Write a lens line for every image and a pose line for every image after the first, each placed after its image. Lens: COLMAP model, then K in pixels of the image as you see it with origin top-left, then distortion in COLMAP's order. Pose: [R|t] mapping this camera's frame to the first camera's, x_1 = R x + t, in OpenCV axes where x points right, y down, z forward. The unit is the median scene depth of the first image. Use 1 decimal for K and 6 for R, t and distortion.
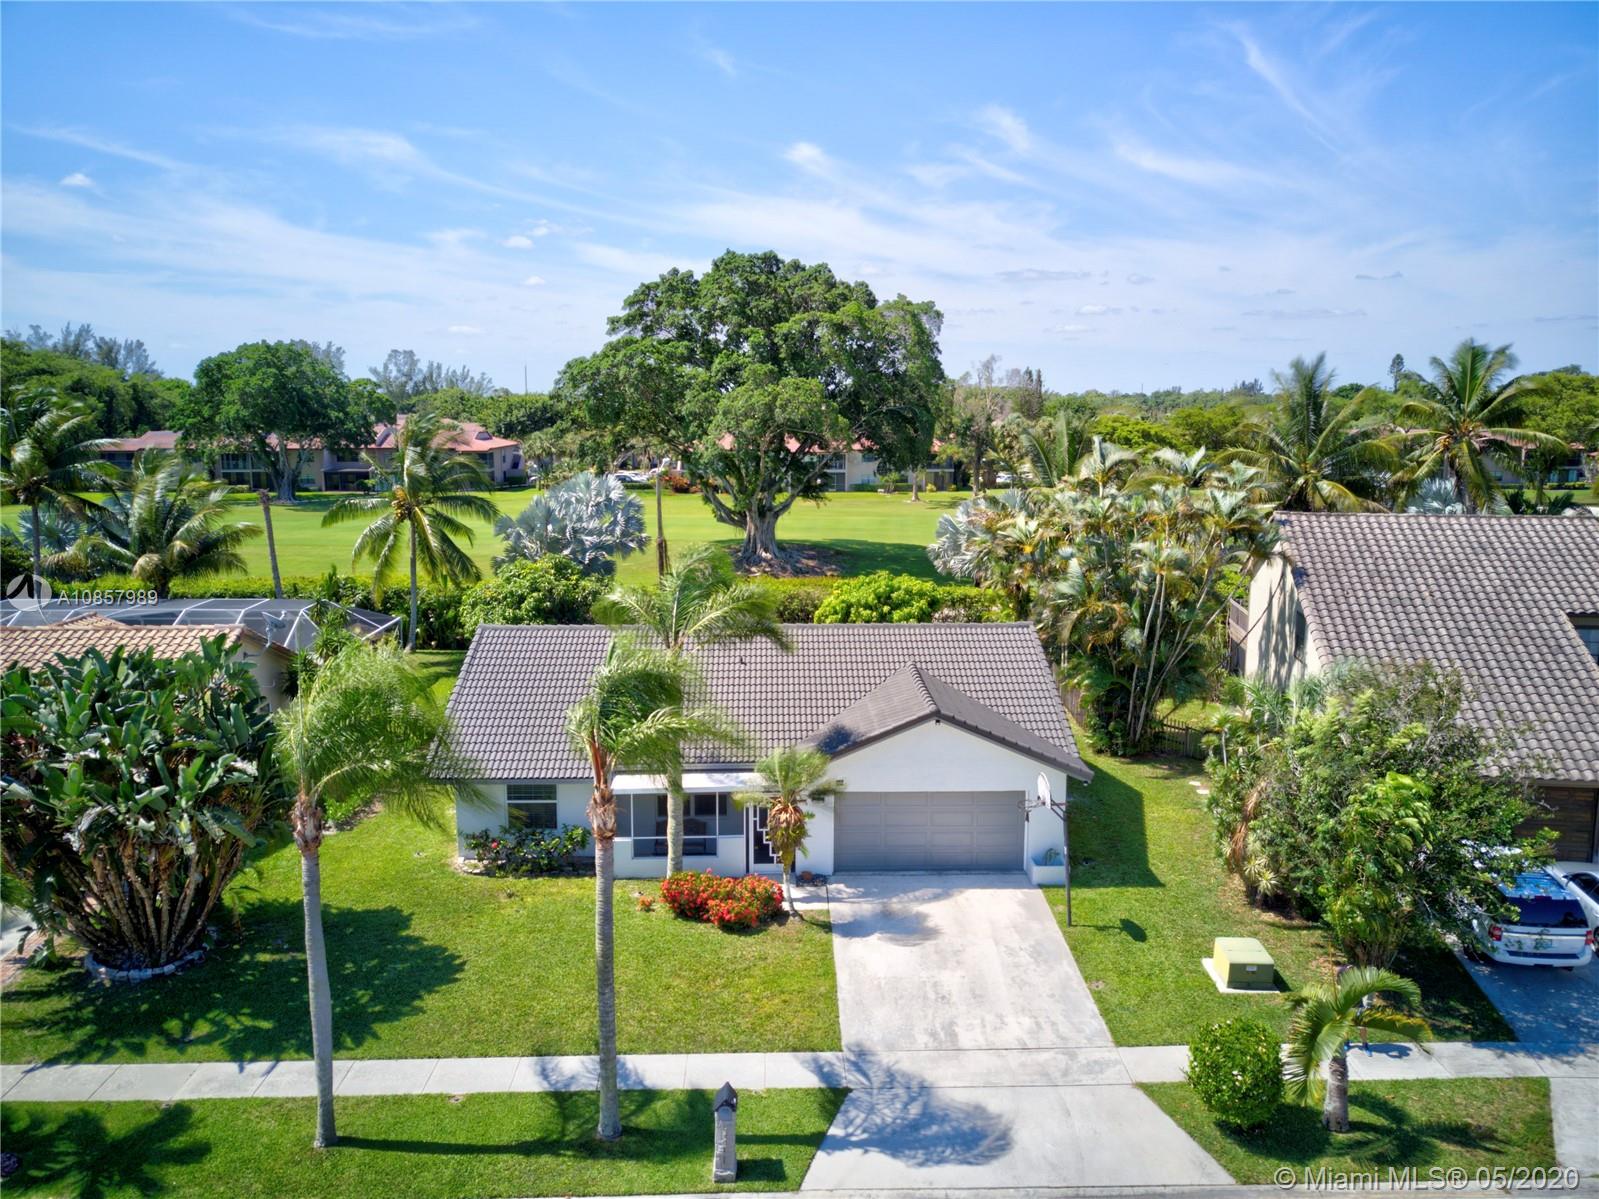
lens RADIAL K [[1225.3, 0, 799.5], [0, 1225.3, 599.5], [0, 0, 1]] dist [0.010111, -0.006543]
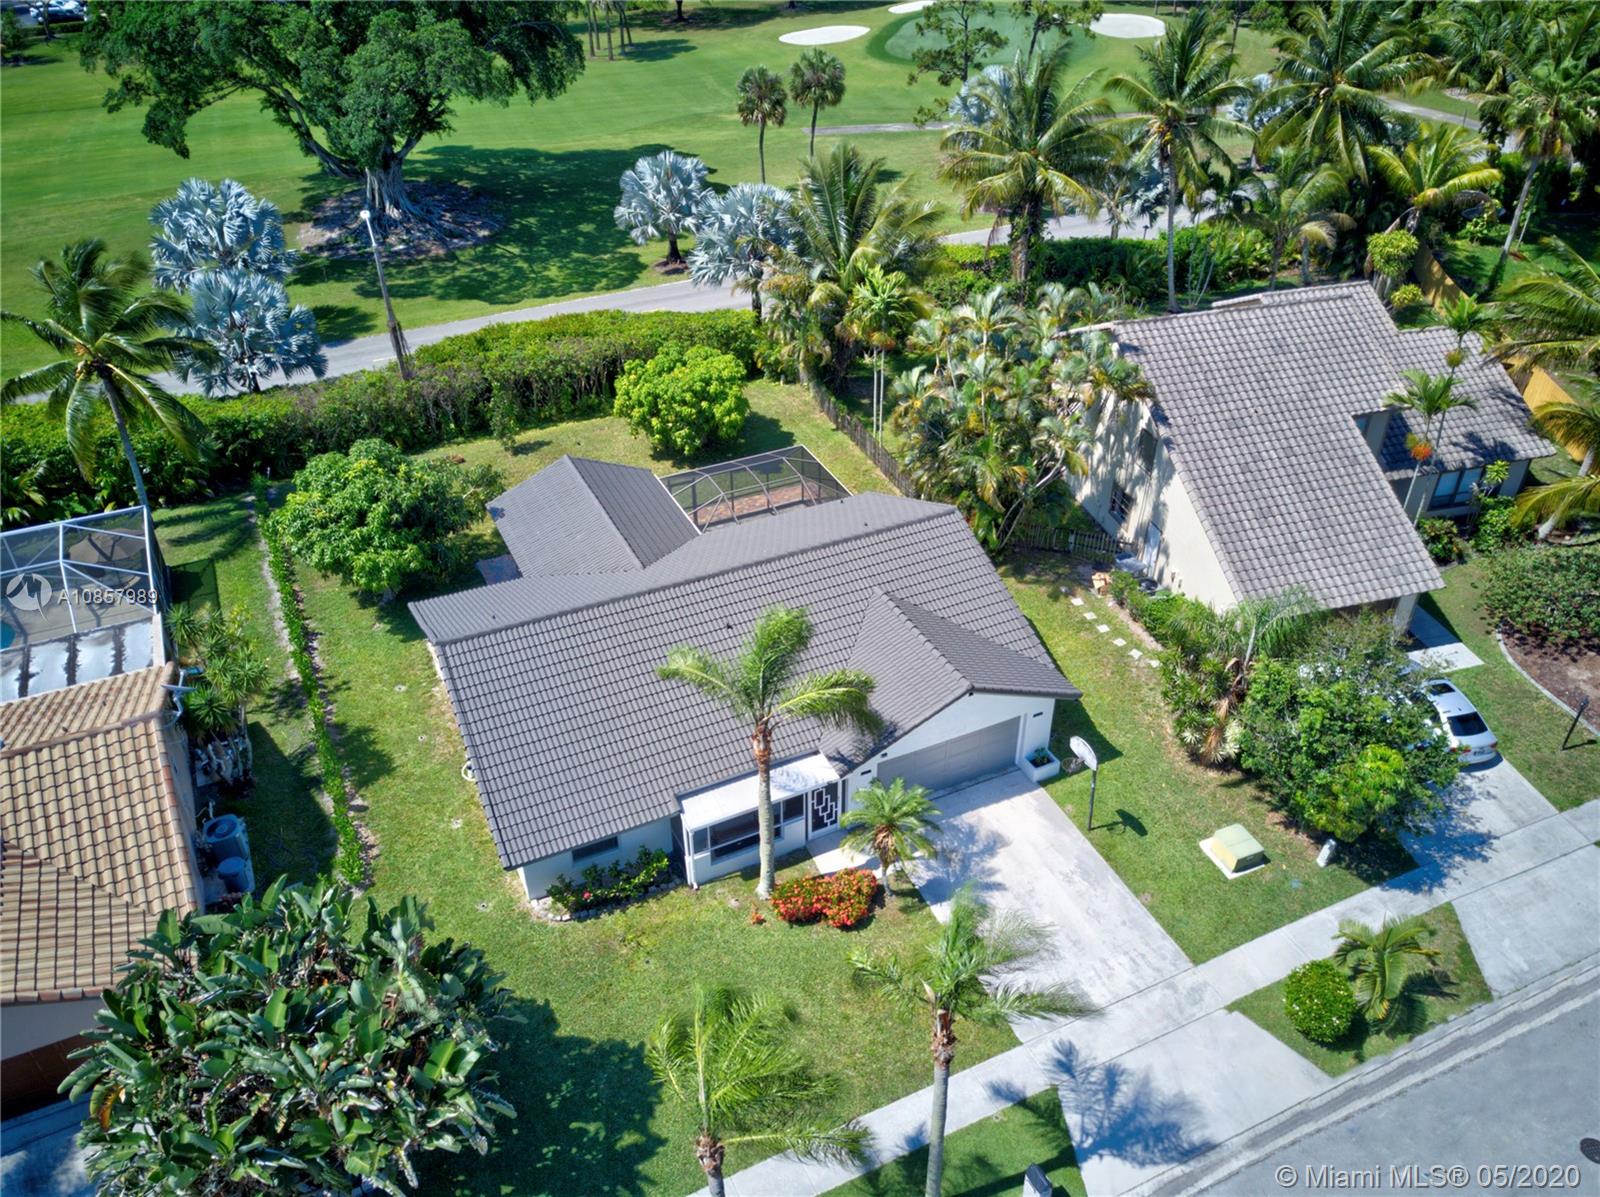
lens RADIAL K [[1226.1, 0, 800.0], [0, 1226.1, 598.5], [0, 0, 1]] dist [0.010111, -0.006543]
pose [[0.913754, -0.236526, 0.330316, -0.396545], [0.072554, 0.894986, 0.440155, -0.504973], [-0.399736, -0.378228, 0.834958, 0.179626]]
